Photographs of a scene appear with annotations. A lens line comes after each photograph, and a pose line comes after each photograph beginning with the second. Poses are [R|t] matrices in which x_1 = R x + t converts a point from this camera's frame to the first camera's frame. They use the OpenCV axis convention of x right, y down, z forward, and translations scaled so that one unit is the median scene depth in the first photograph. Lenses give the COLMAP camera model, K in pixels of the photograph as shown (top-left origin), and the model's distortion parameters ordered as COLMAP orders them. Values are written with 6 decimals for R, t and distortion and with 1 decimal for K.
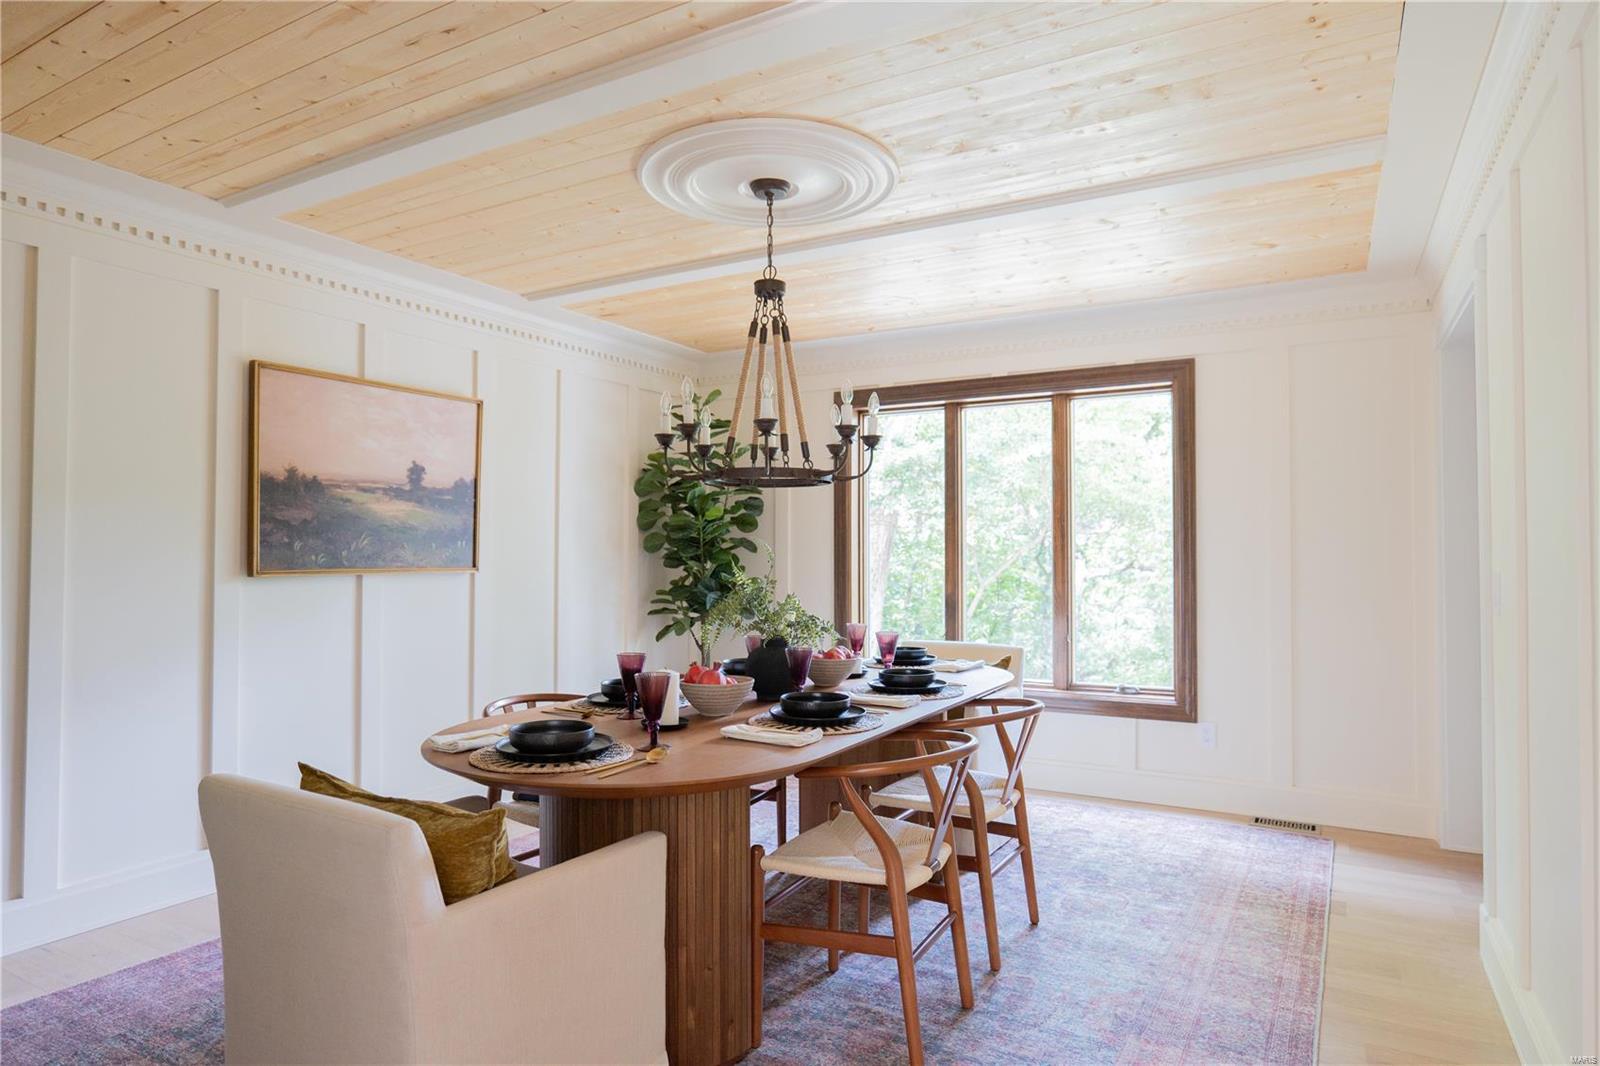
lens RADIAL K [[927.2, 0, 800.0], [0, 927.2, 533.0], [0, 0, 1]] dist [-0.006343, -0.001509]
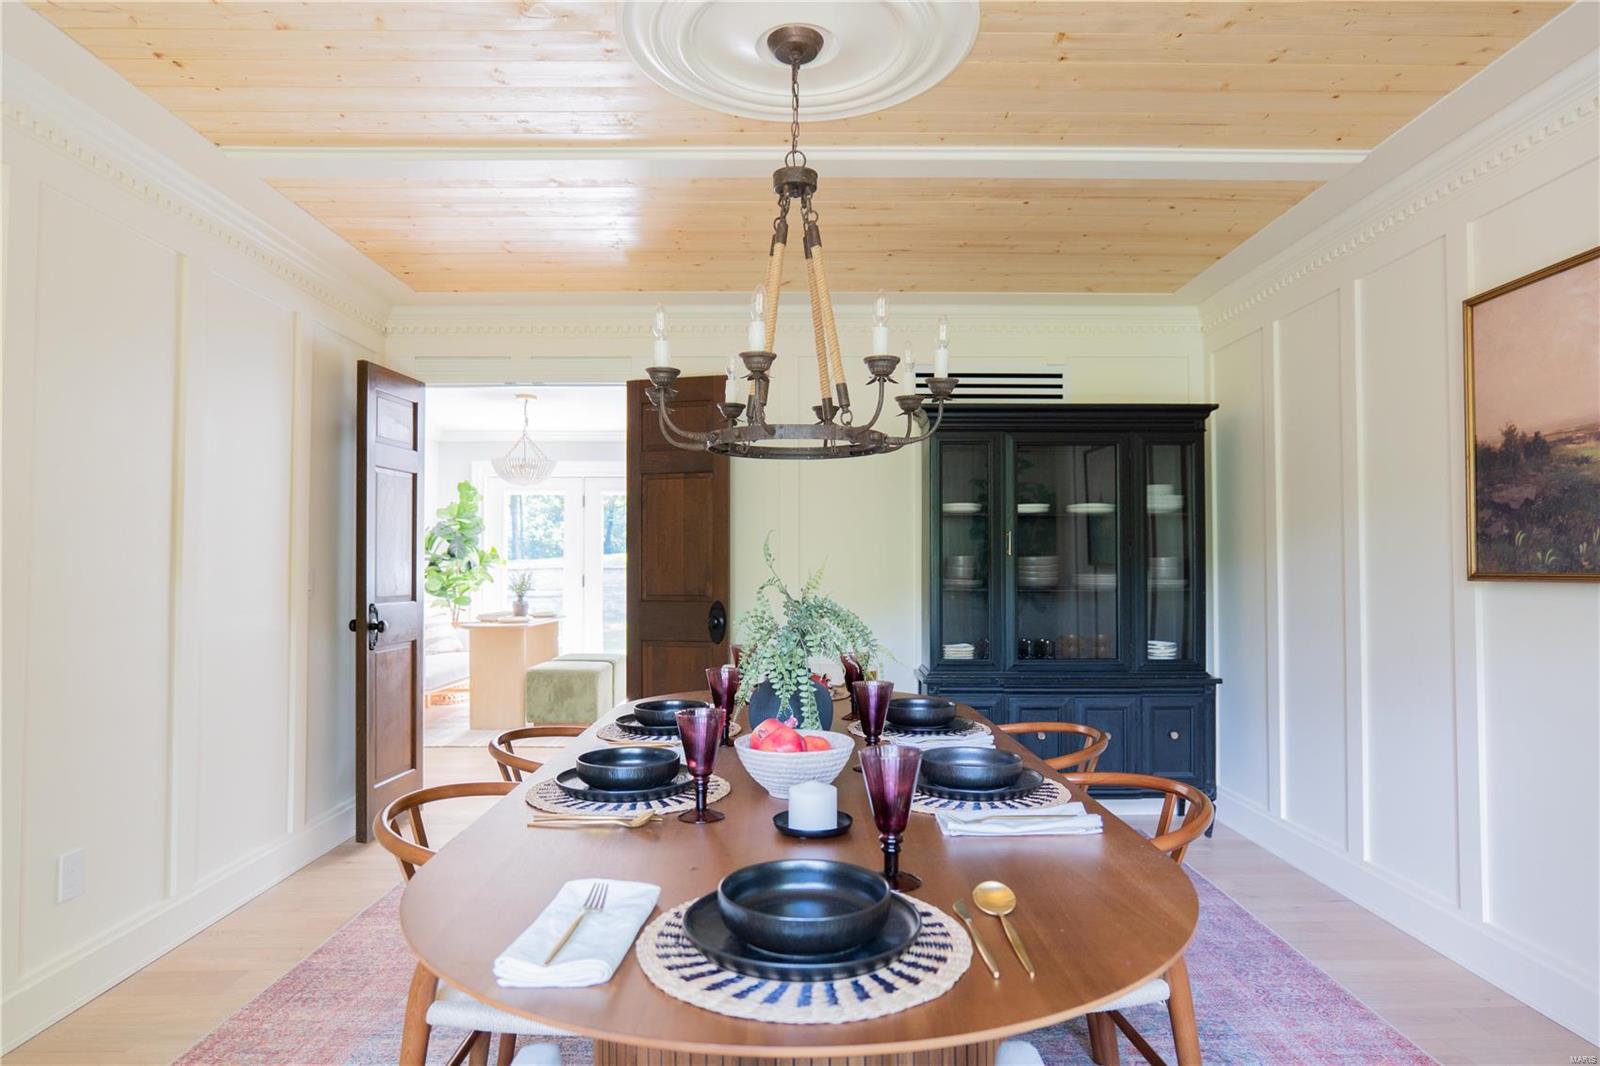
lens RADIAL K [[927.2, 0, 800.0], [0, 927.2, 533.0], [0, 0, 1]] dist [-0.006343, -0.001509]
pose [[-0.864148, -0.018182, -0.502909, 0.266351], [0.009707, 0.998559, -0.052782, 0.040732], [0.503144, -0.050493, -0.862727, 1.314926]]
